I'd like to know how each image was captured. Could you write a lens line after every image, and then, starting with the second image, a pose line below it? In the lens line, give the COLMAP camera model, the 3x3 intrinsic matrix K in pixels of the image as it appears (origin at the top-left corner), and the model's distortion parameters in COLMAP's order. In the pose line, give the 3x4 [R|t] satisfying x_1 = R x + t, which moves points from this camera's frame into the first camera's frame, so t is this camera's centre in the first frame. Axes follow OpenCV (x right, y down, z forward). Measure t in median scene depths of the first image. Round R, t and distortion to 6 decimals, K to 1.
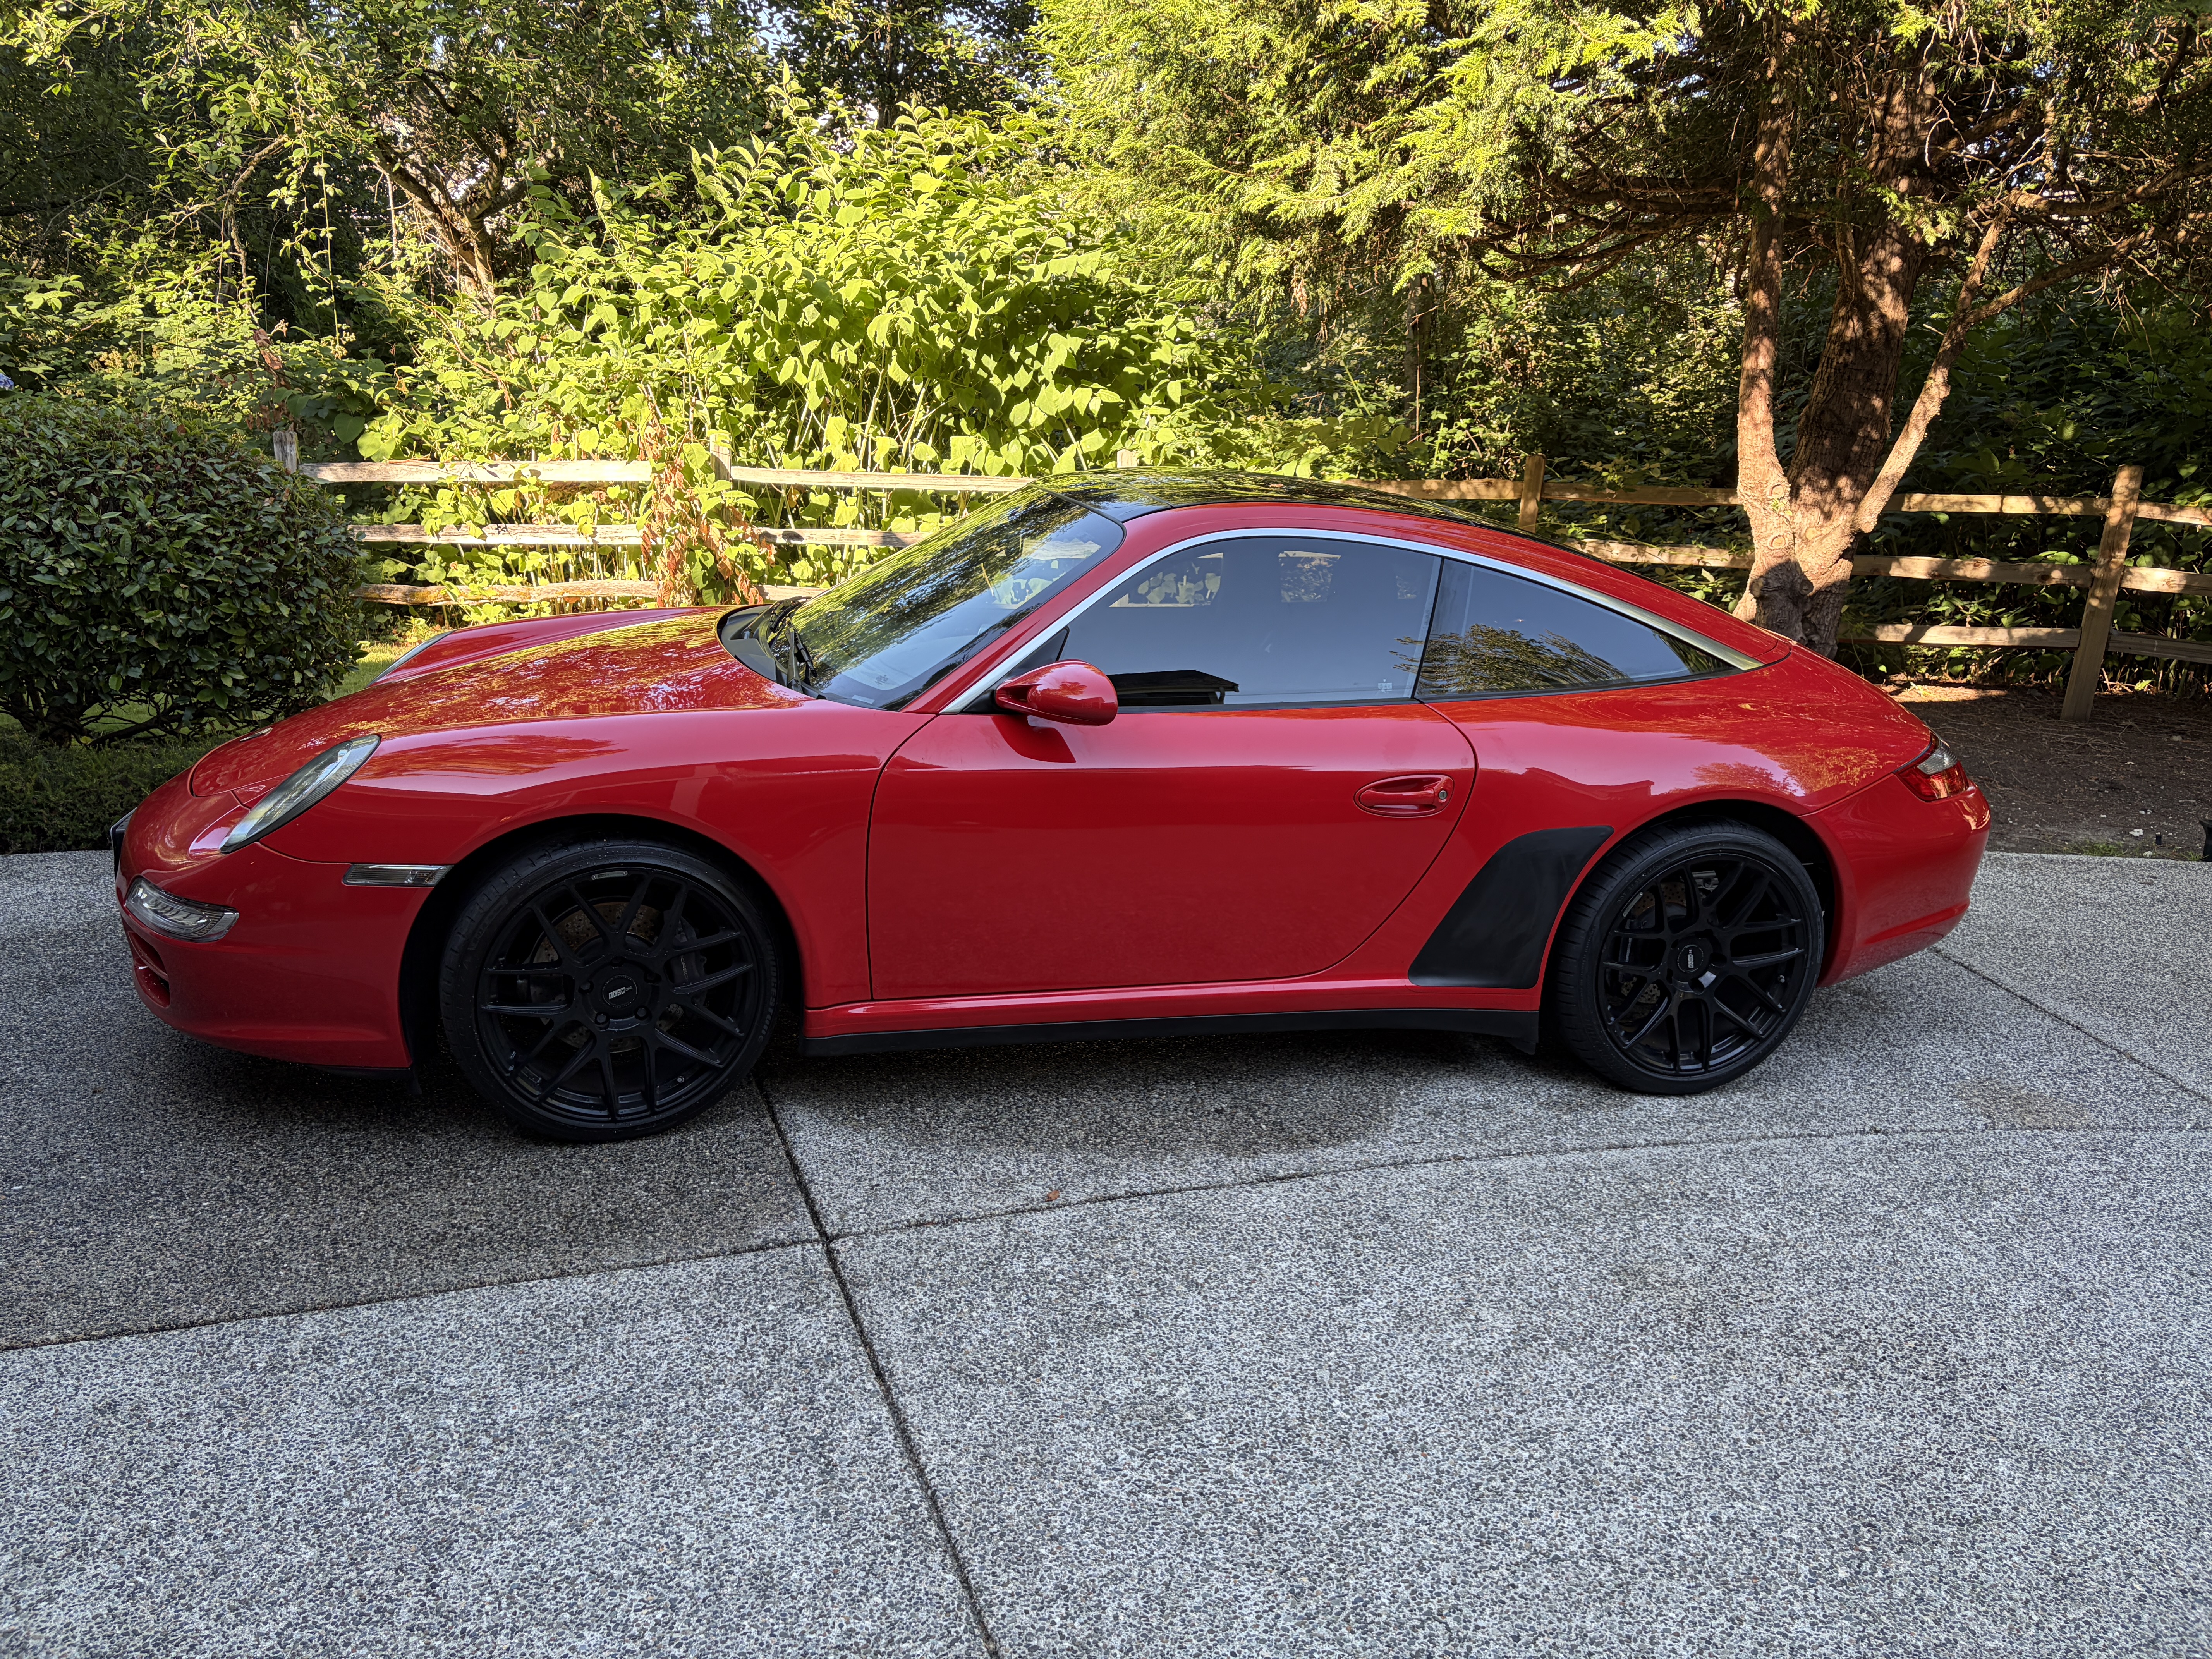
lens RADIAL K [[1658.8, 0, 1110.0], [0, 1658.8, 824.3], [0, 0, 1]] dist [0.000888, -0.004756]
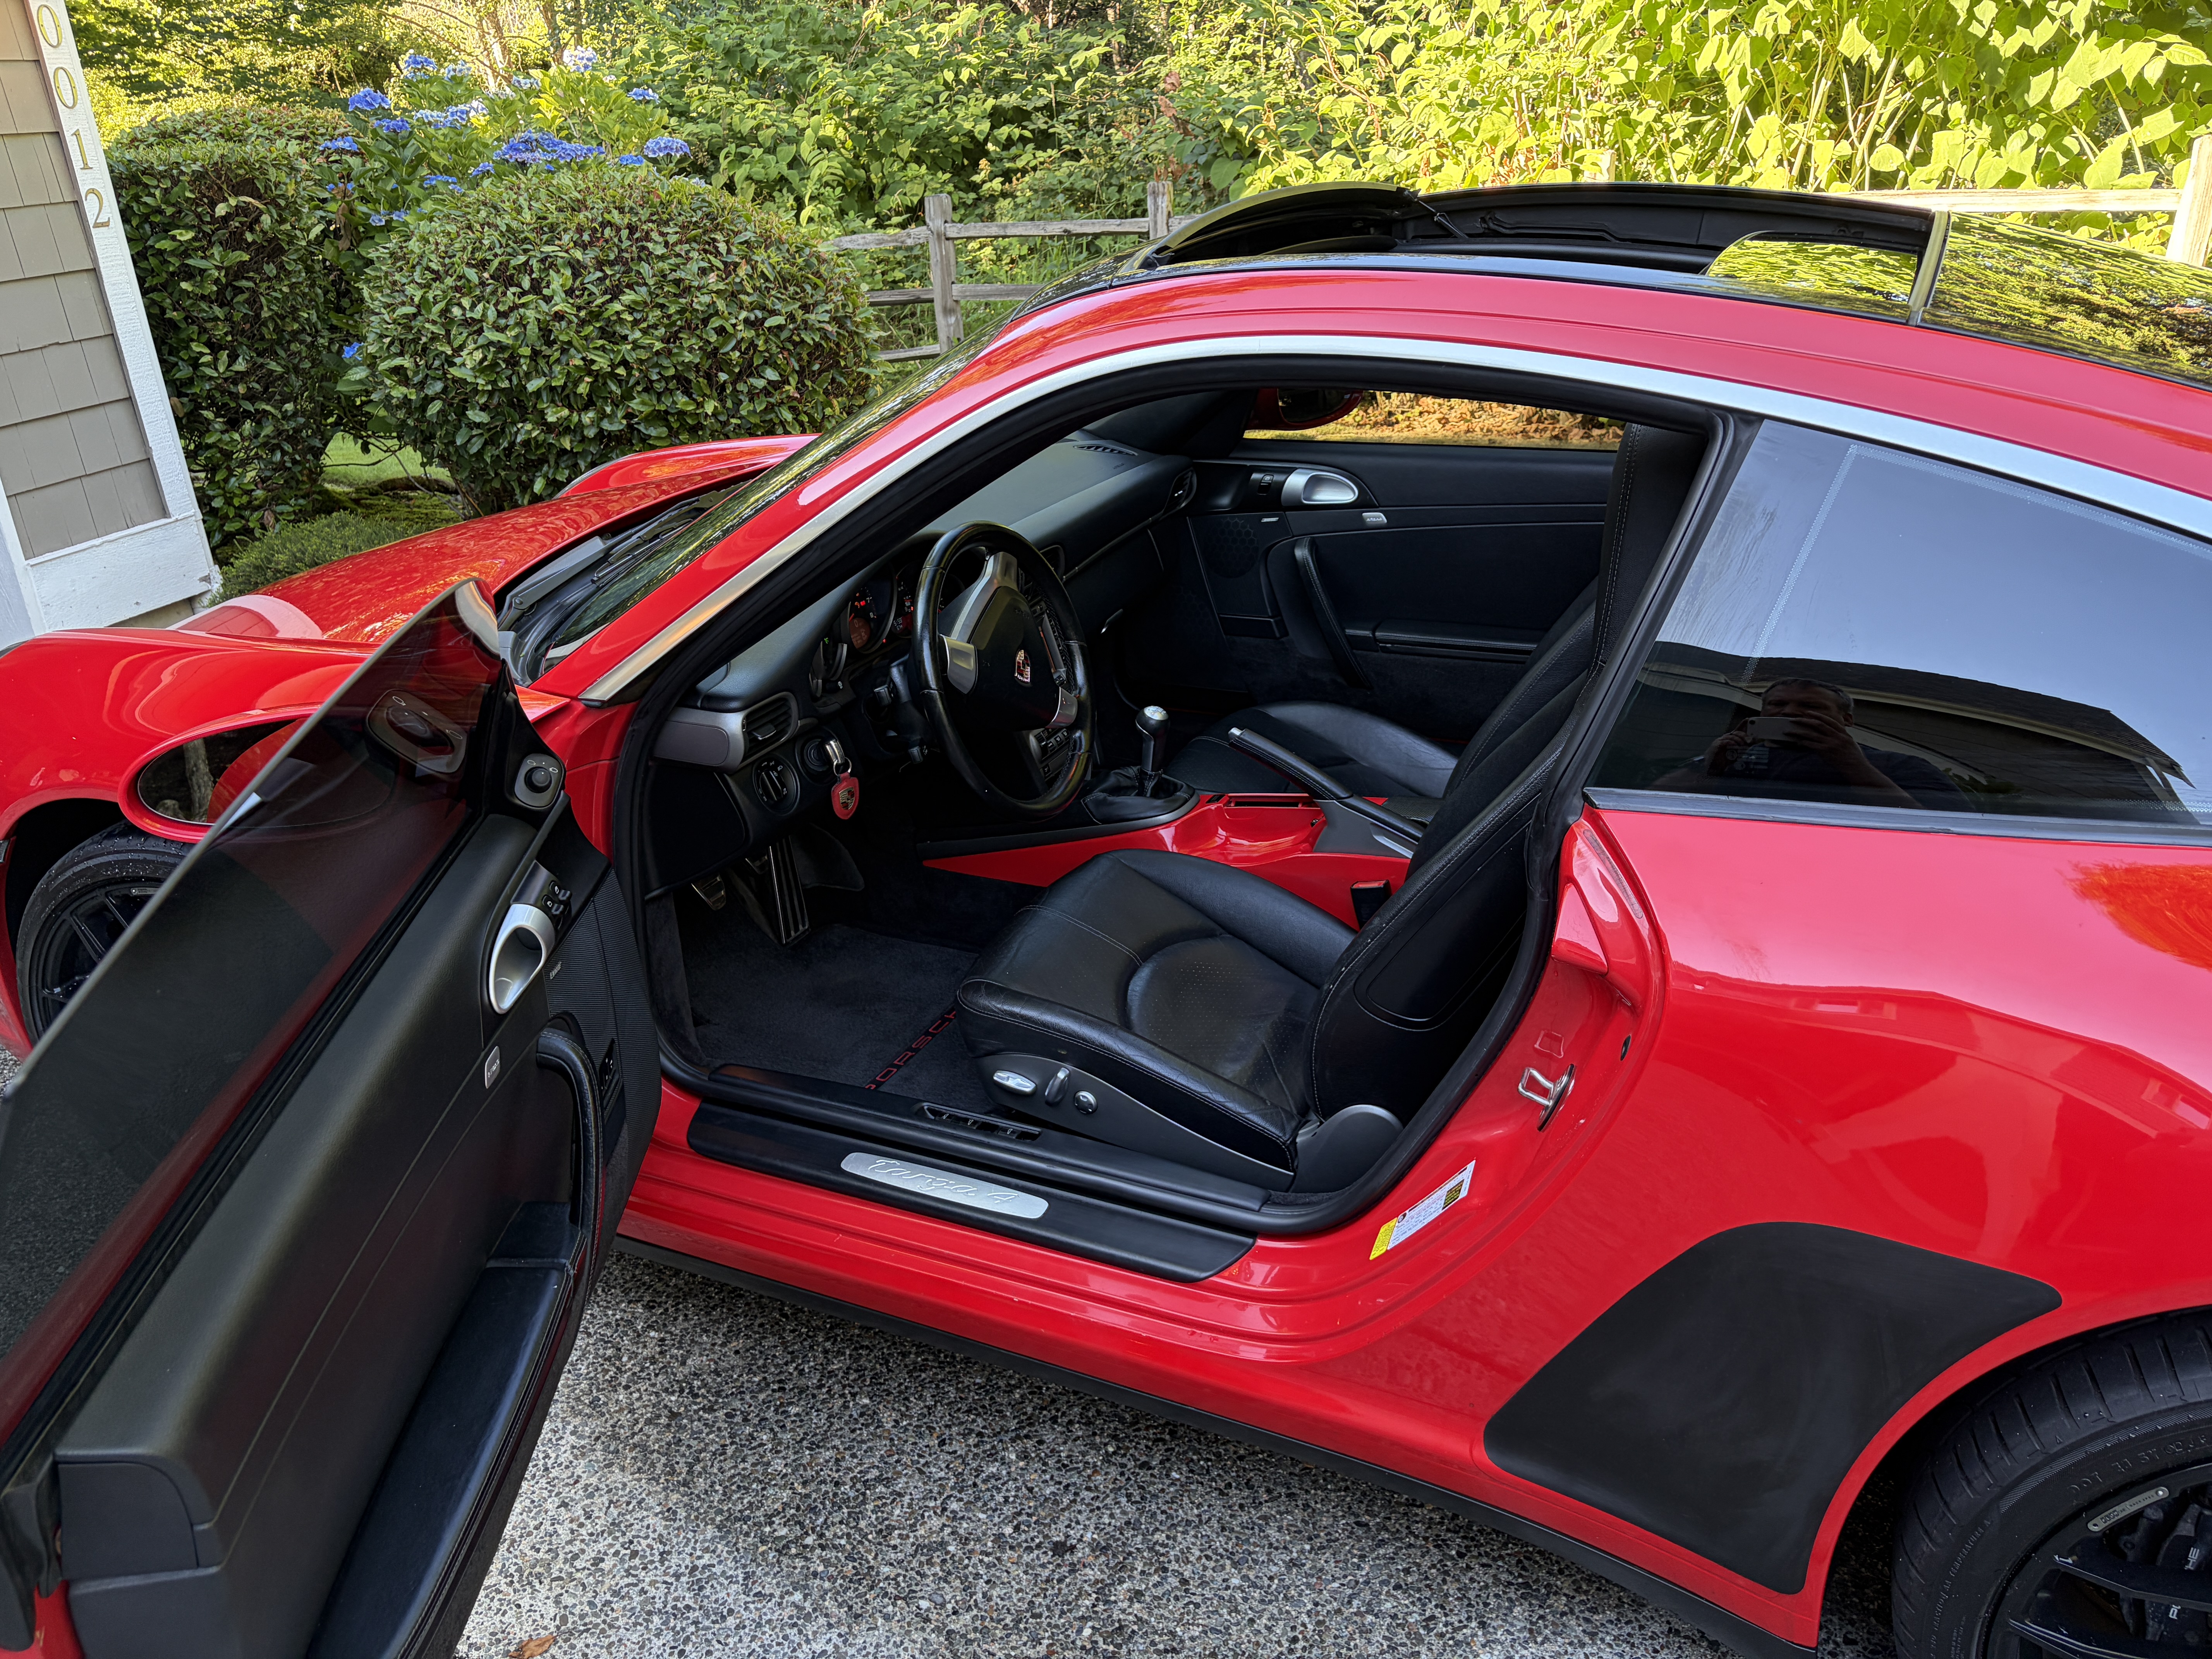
lens RADIAL K [[1658.8, 0, 1088.4], [0, 1658.8, 828.0], [0, 0, 1]] dist [0.000888, -0.004756]
pose [[0.767324, 0.182955, -0.614607, 0.116103], [-0.088198, 0.979438, 0.181445, -0.044974], [0.635166, -0.085020, 0.767682, 0.225426]]
